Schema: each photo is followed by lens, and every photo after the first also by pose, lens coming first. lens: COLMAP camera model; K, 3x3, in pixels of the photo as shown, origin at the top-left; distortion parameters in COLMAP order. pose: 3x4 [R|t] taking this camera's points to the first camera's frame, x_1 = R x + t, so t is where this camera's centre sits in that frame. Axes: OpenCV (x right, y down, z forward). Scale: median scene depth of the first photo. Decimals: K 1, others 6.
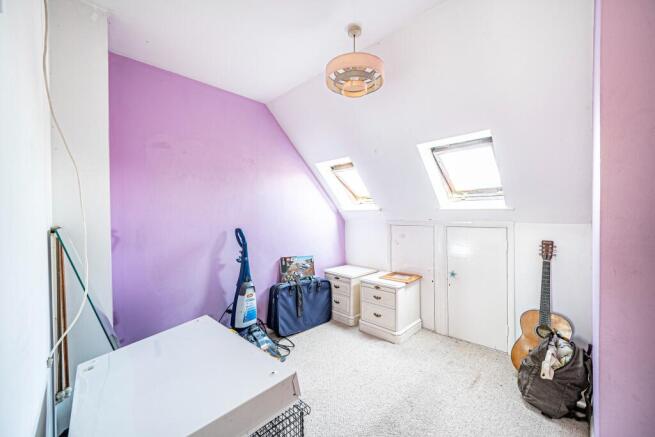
lens RADIAL K [[253.1, 0, 327.5], [0, 253.1, 218.5], [0, 0, 1]] dist [-0.000747, 0.000031]
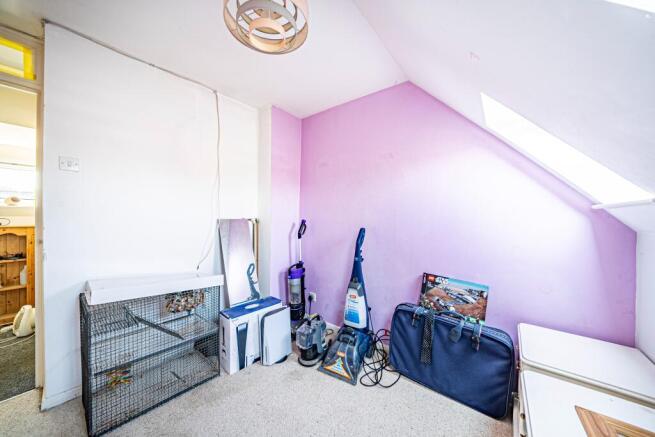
lens RADIAL K [[223.7, 0, 327.5], [0, 223.7, 218.5], [0, 0, 1]] dist [-0.022180, 0.000172]
pose [[0.106286, 0.020853, -0.994117, 0.431798], [-0.016641, 0.999677, 0.019191, -0.011902], [0.994196, 0.014504, 0.106598, 0.641492]]
